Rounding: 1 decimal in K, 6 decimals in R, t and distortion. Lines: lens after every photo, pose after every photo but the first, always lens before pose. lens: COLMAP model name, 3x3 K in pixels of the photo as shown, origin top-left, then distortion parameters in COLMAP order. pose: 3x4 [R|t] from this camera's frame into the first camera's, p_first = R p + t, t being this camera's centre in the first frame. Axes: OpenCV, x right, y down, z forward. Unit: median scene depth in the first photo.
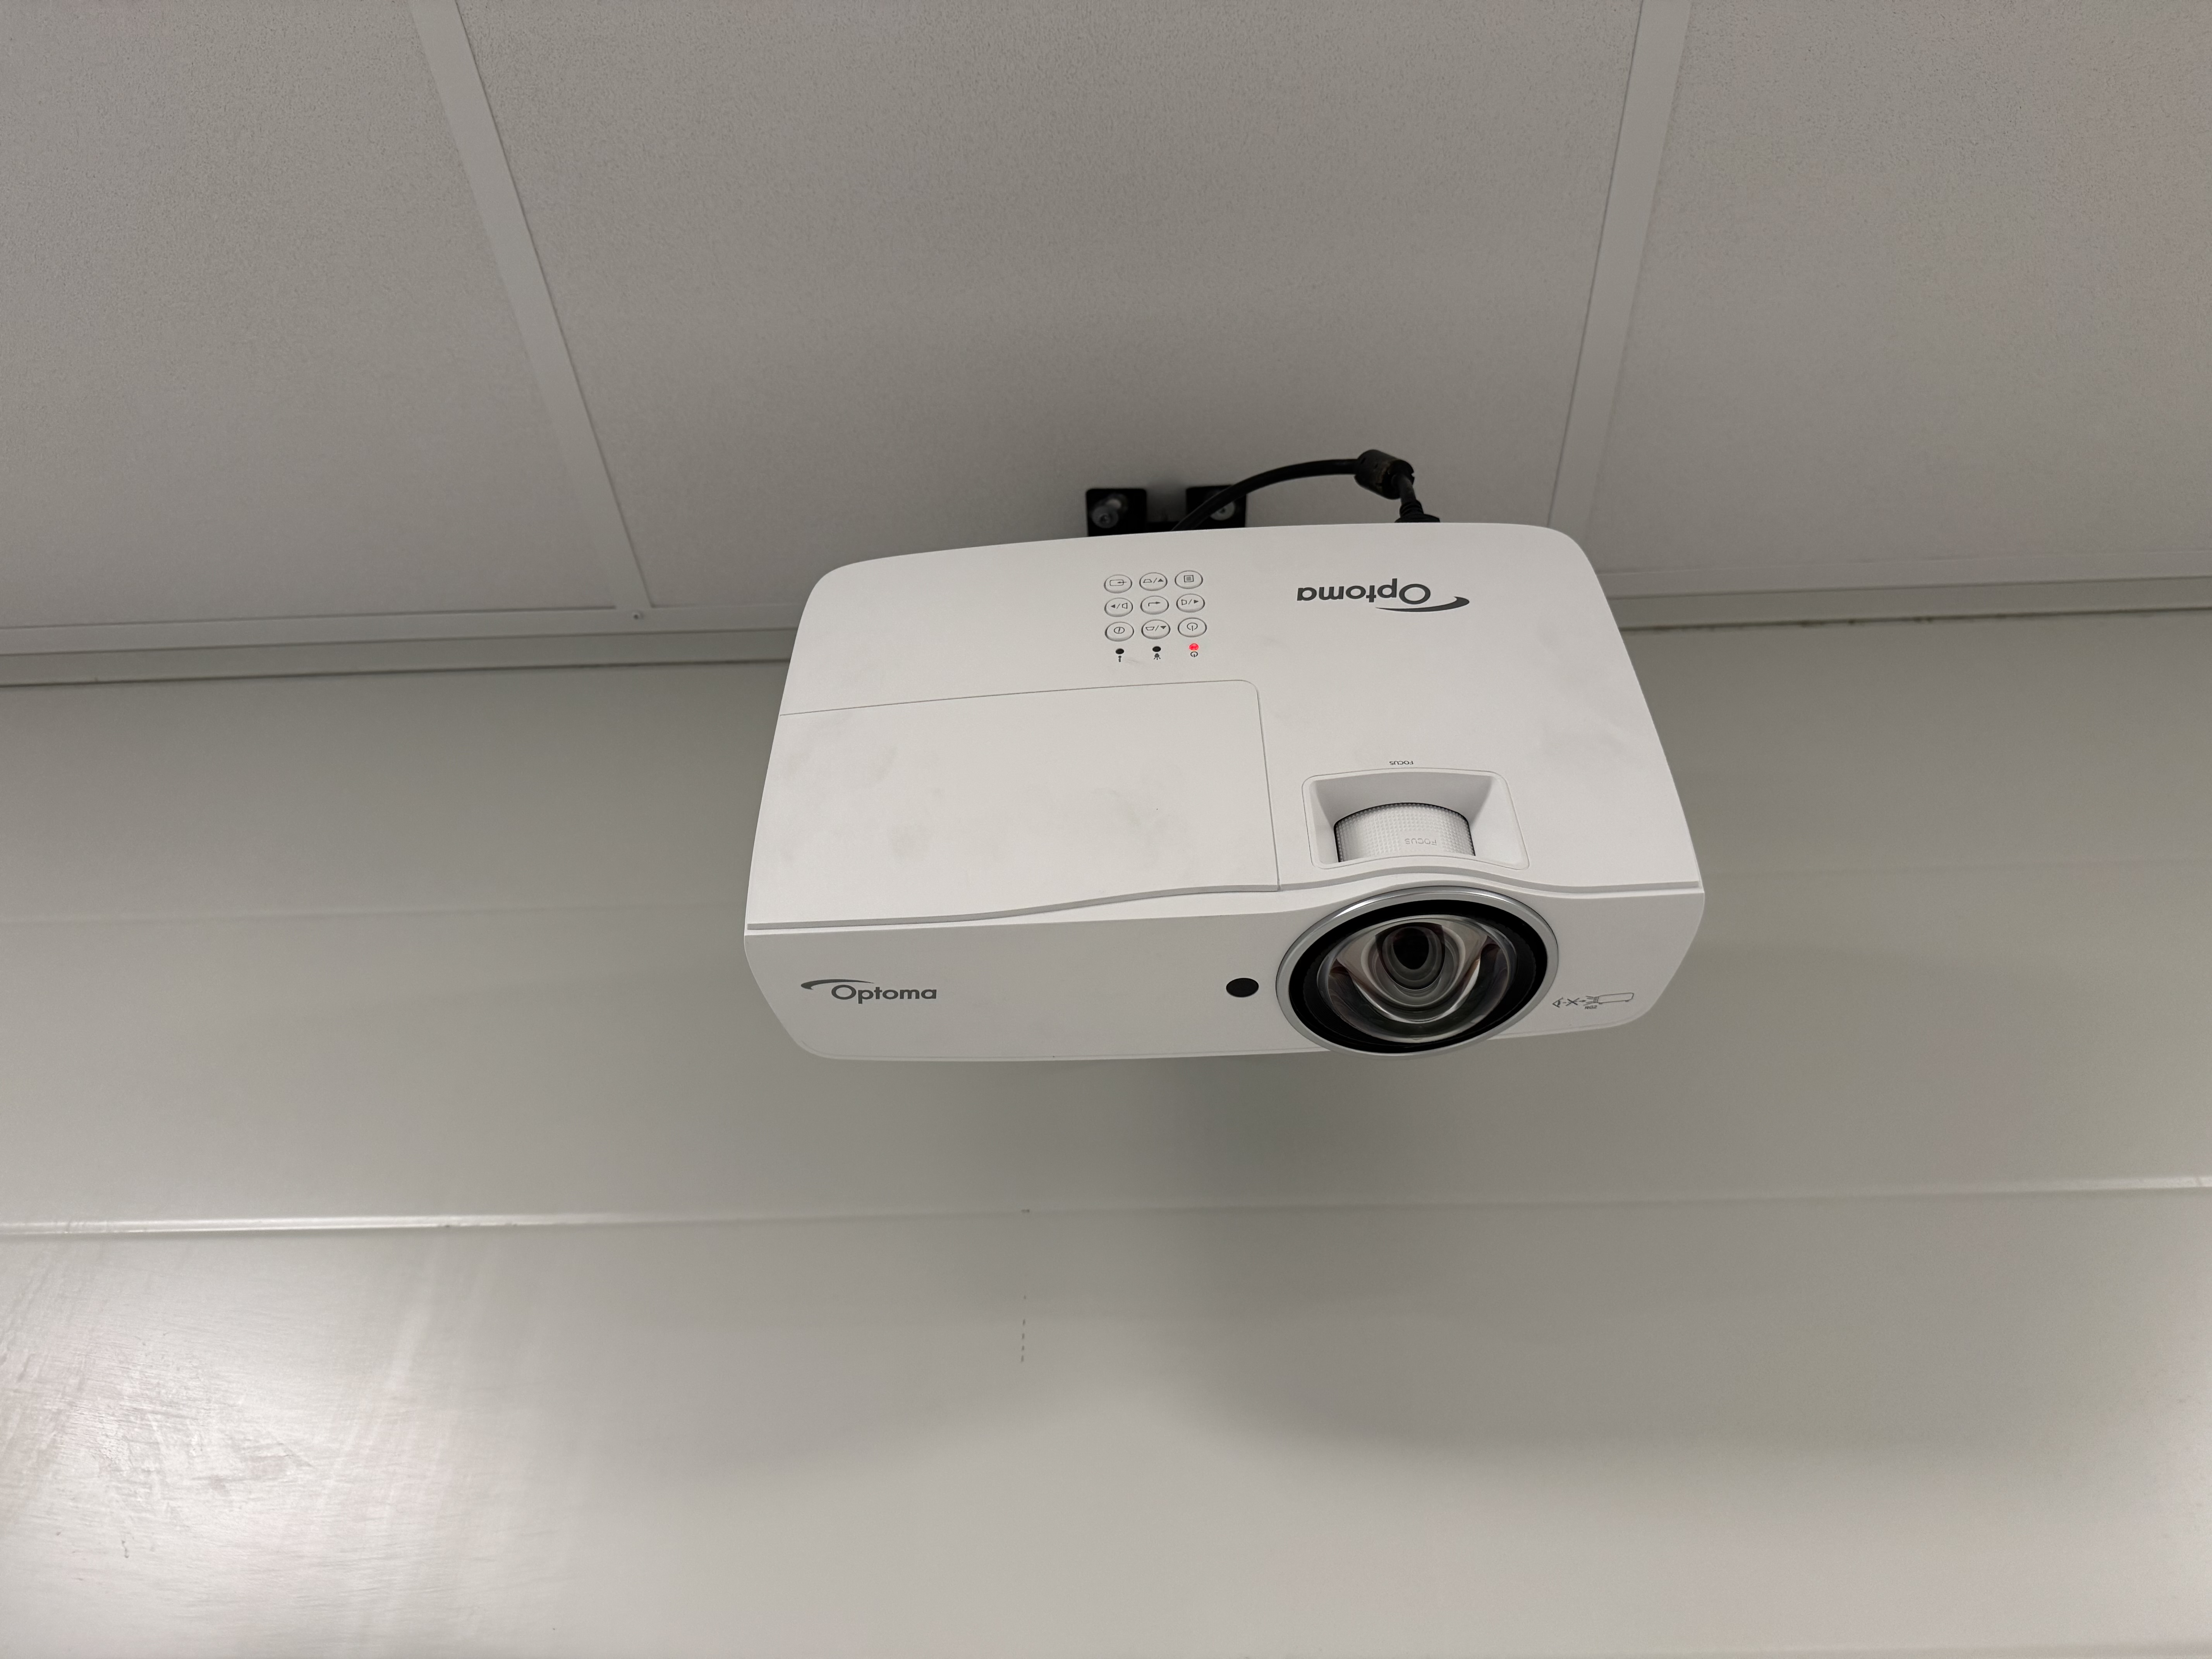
lens RADIAL K [[1552.9, 0, 1116.3], [0, 1552.9, 829.9], [0, 0, 1]] dist [0.193500, -0.425311]
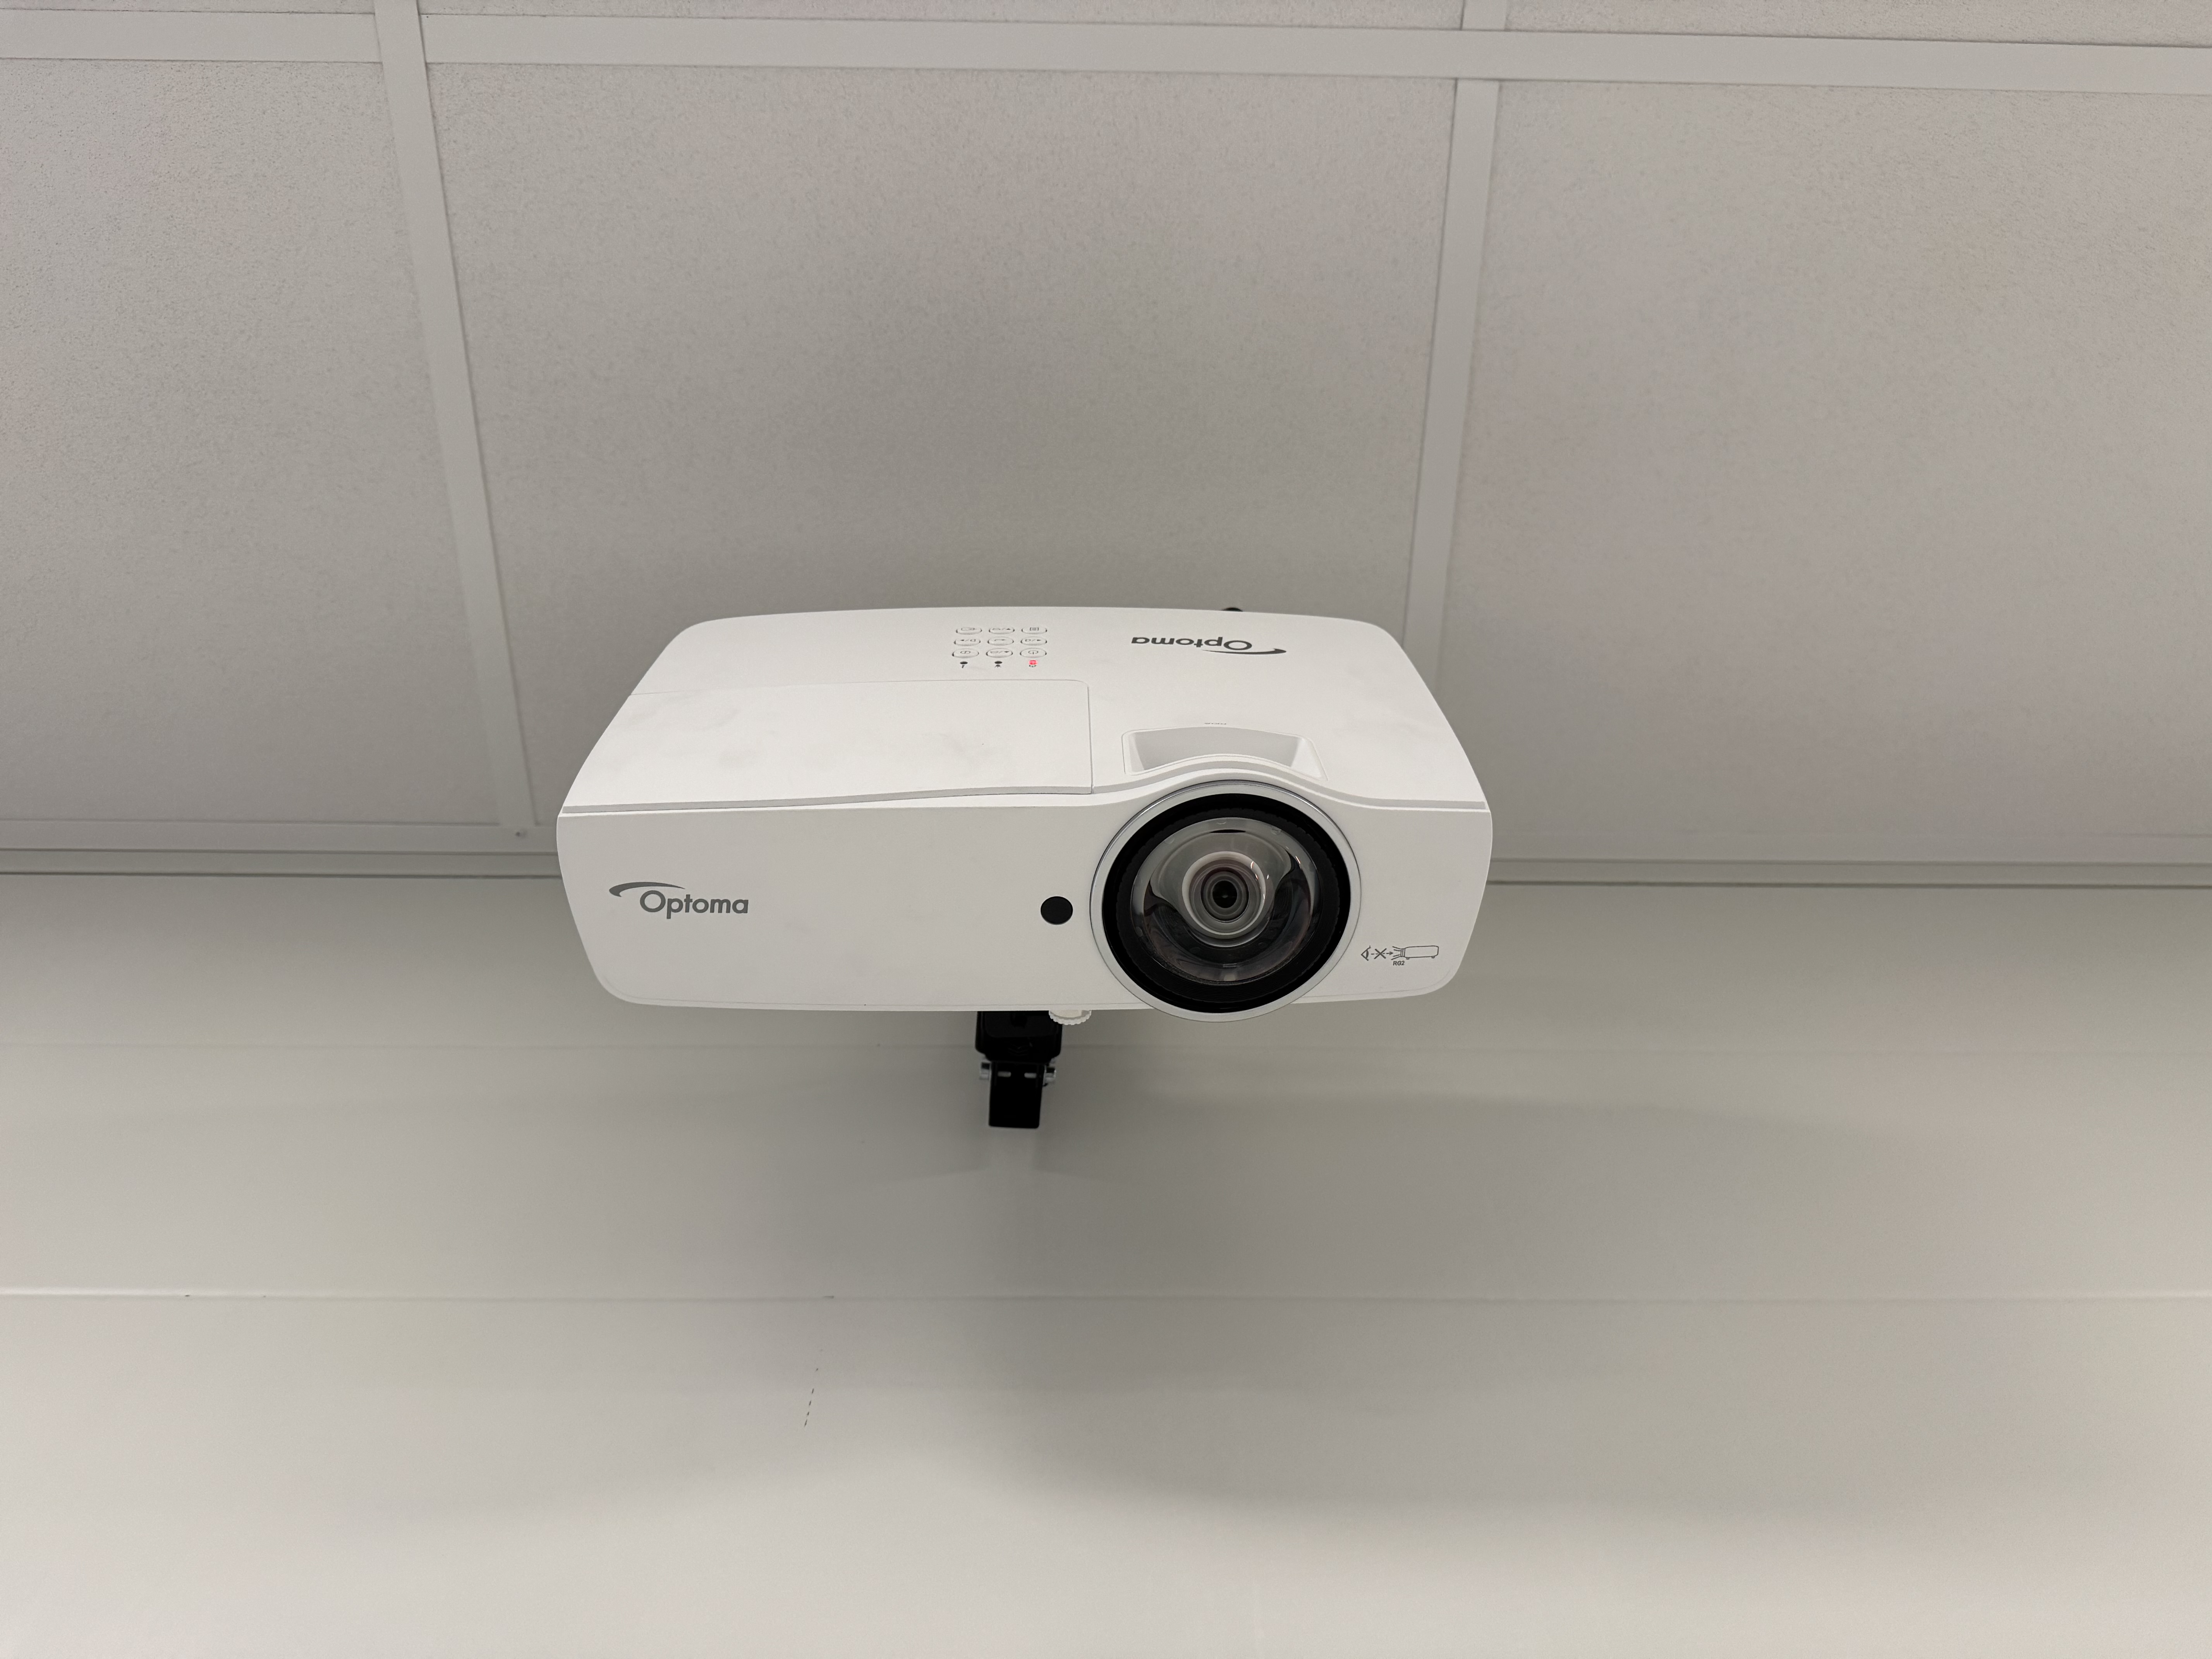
lens RADIAL K [[1552.9, 0, 1116.3], [0, 1552.9, 829.9], [0, 0, 1]] dist [0.193500, -0.425311]
pose [[0.997922, 0.049944, 0.040719, 0.069000], [-0.031466, 0.929115, -0.368450, 0.383947], [-0.056234, 0.366403, 0.928755, 0.038759]]
